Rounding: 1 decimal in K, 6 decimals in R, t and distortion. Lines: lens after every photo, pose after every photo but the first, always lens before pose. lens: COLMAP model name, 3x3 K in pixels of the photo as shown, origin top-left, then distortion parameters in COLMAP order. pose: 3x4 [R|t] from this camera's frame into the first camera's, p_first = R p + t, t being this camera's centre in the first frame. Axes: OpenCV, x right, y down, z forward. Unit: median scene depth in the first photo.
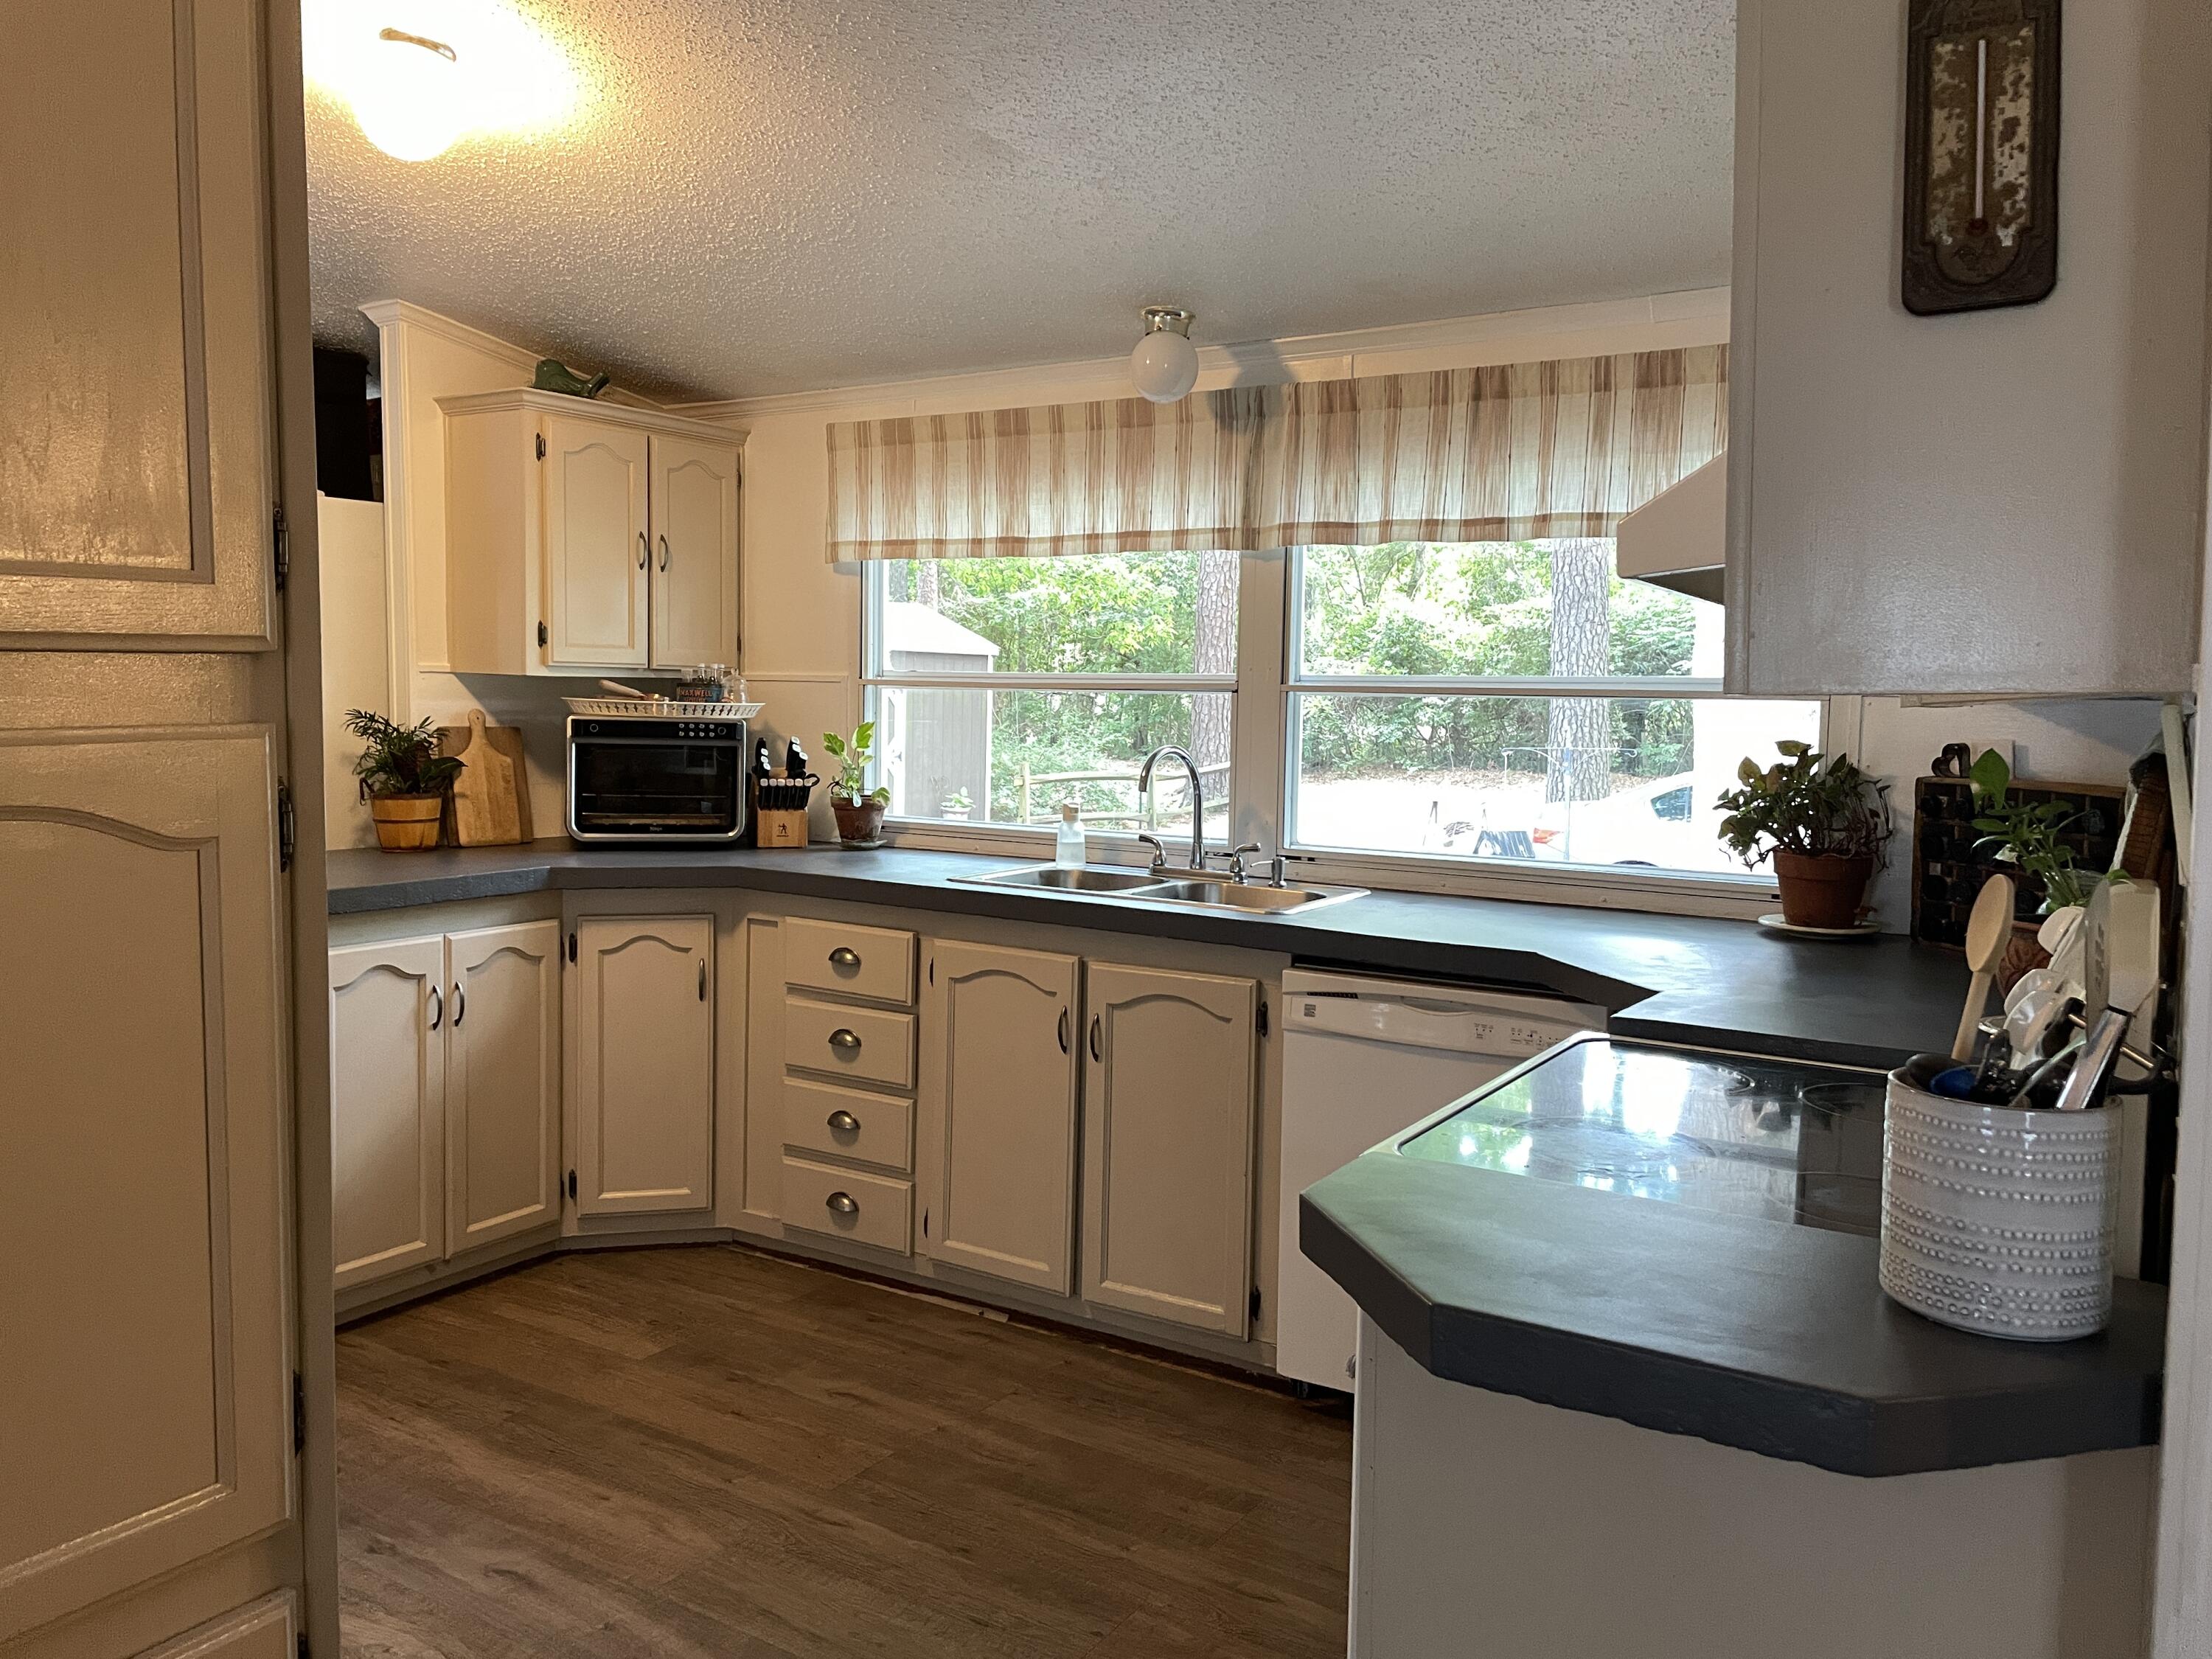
lens RADIAL K [[1702.5, 0, 1093.0], [0, 1702.5, 838.3], [0, 0, 1]] dist [0.075250, -0.070439]
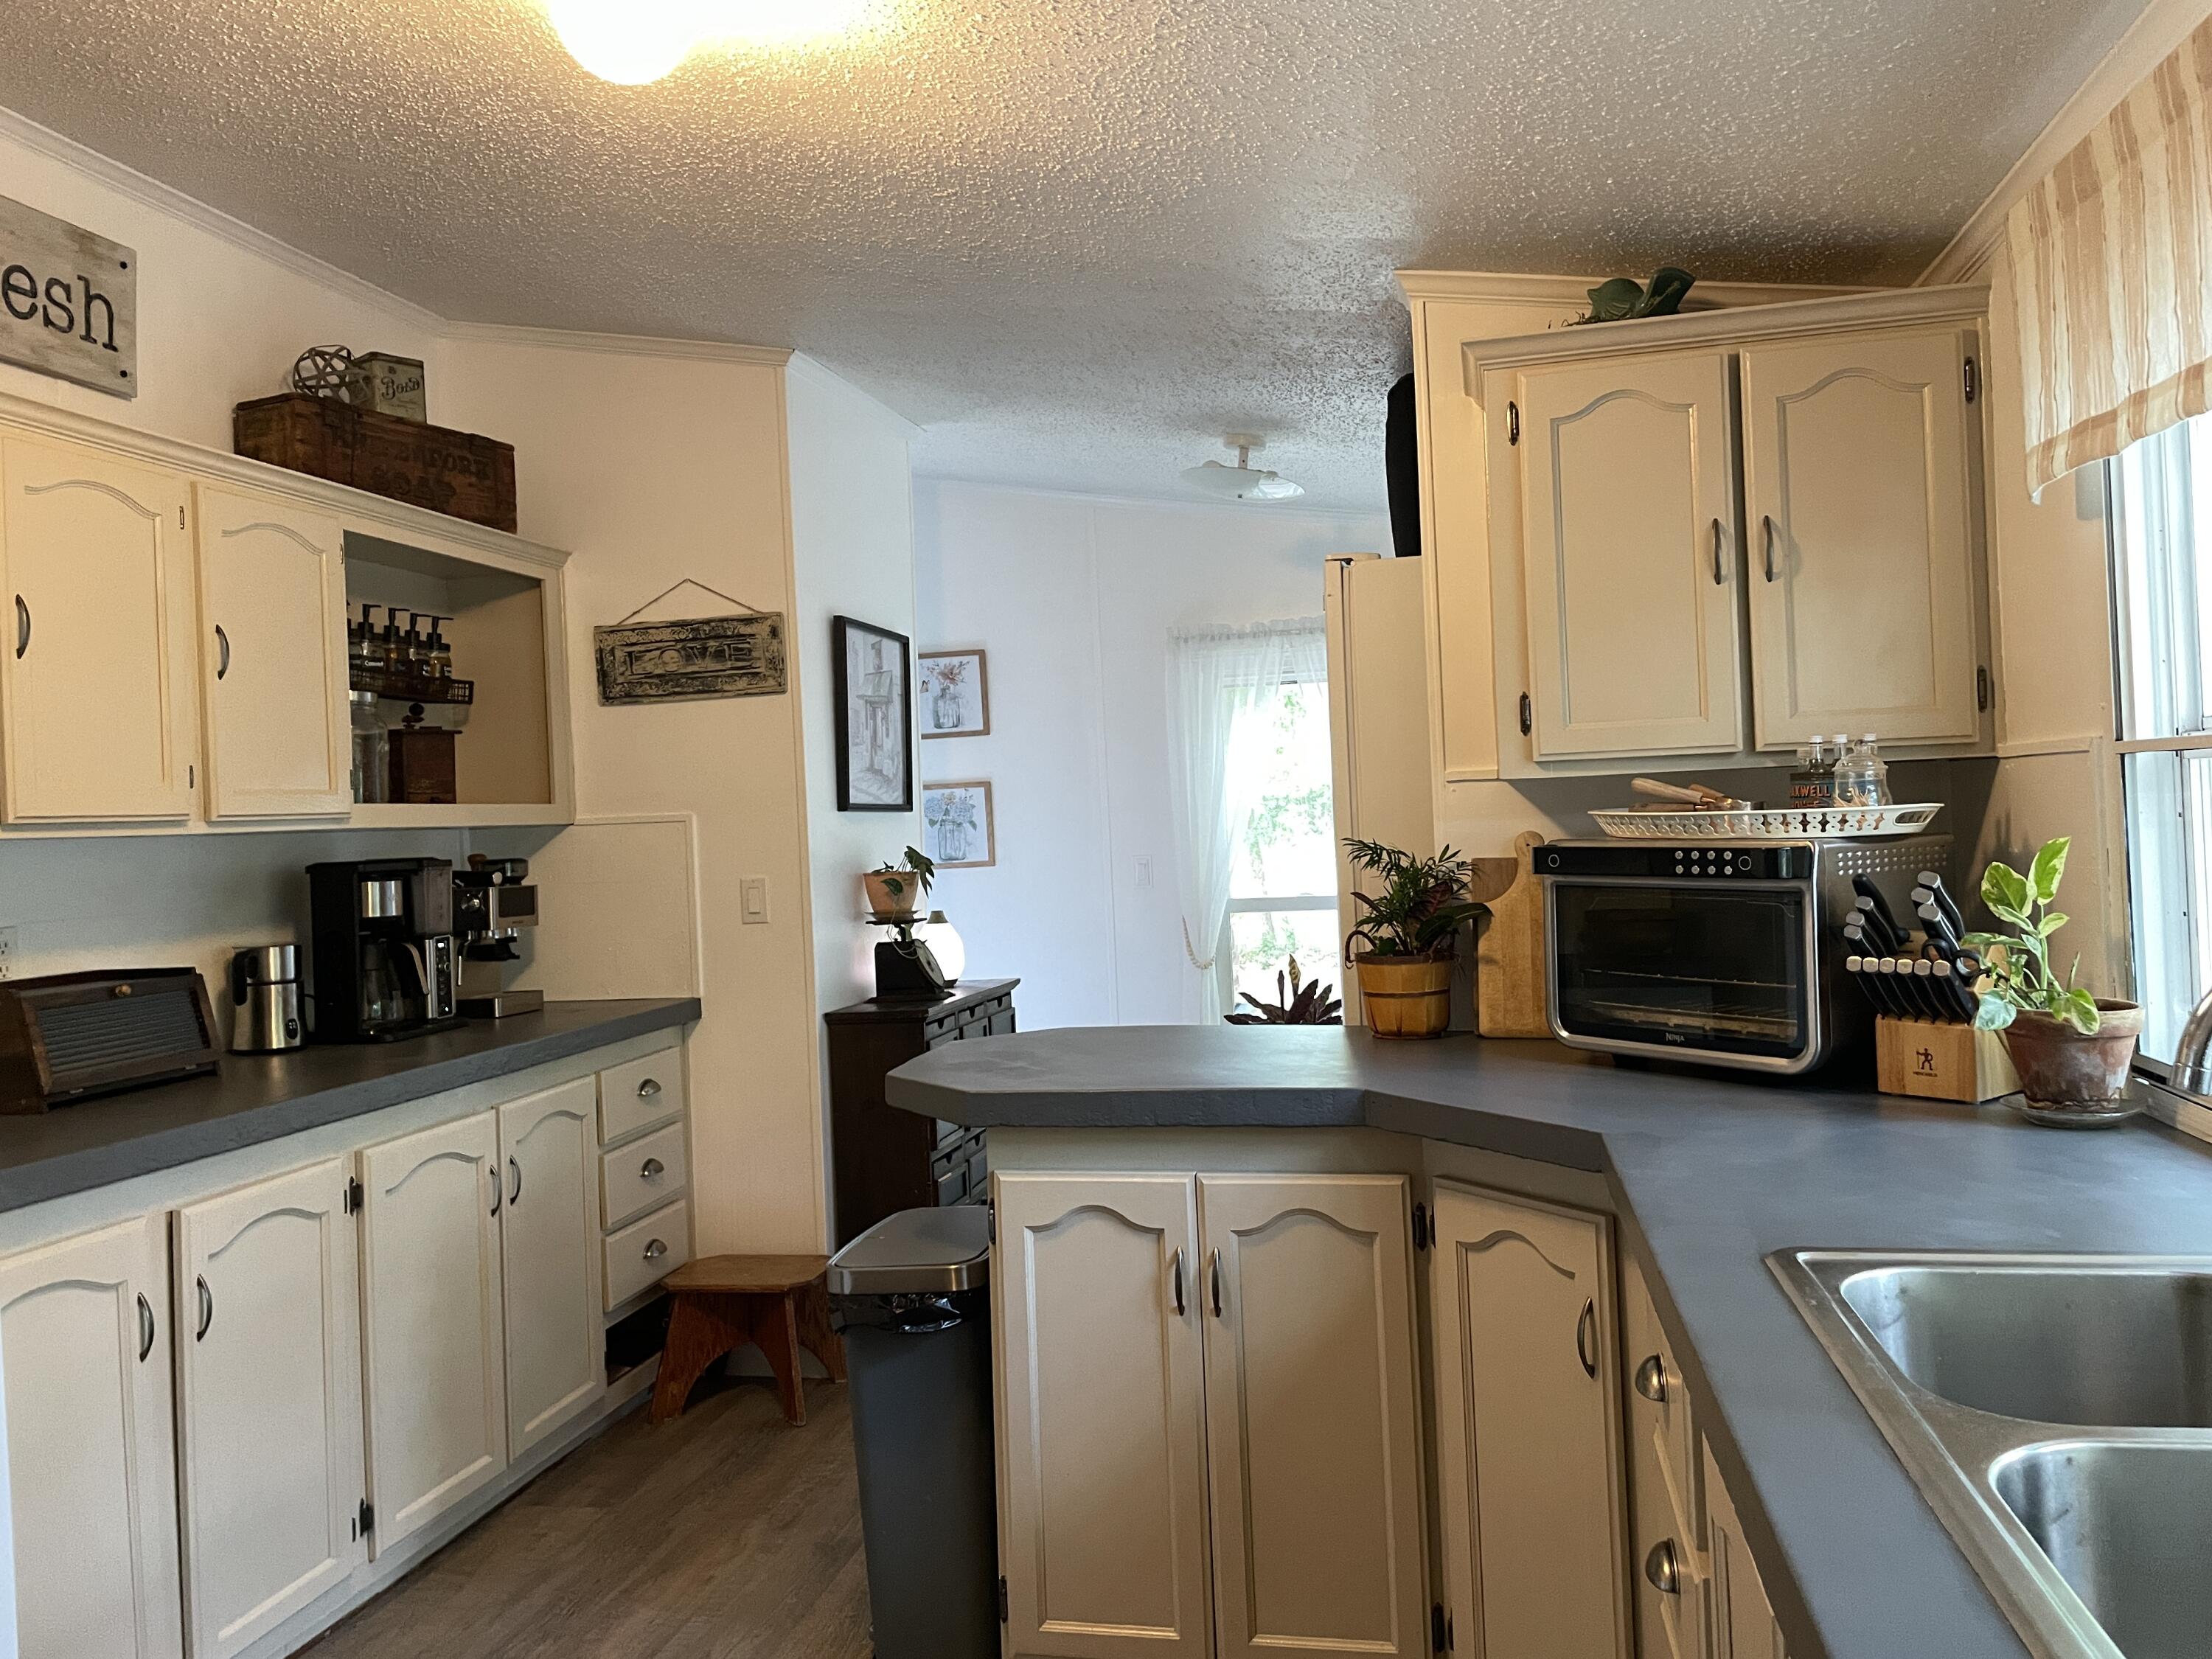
lens RADIAL K [[1702.5, 0, 1110.1], [0, 1702.5, 805.7], [0, 0, 1]] dist [0.075250, -0.070439]
pose [[0.358489, -0.034392, -0.932900, 0.207287], [-0.037581, 0.997979, -0.051233, -0.045548], [0.932777, 0.053426, 0.356472, 0.620506]]
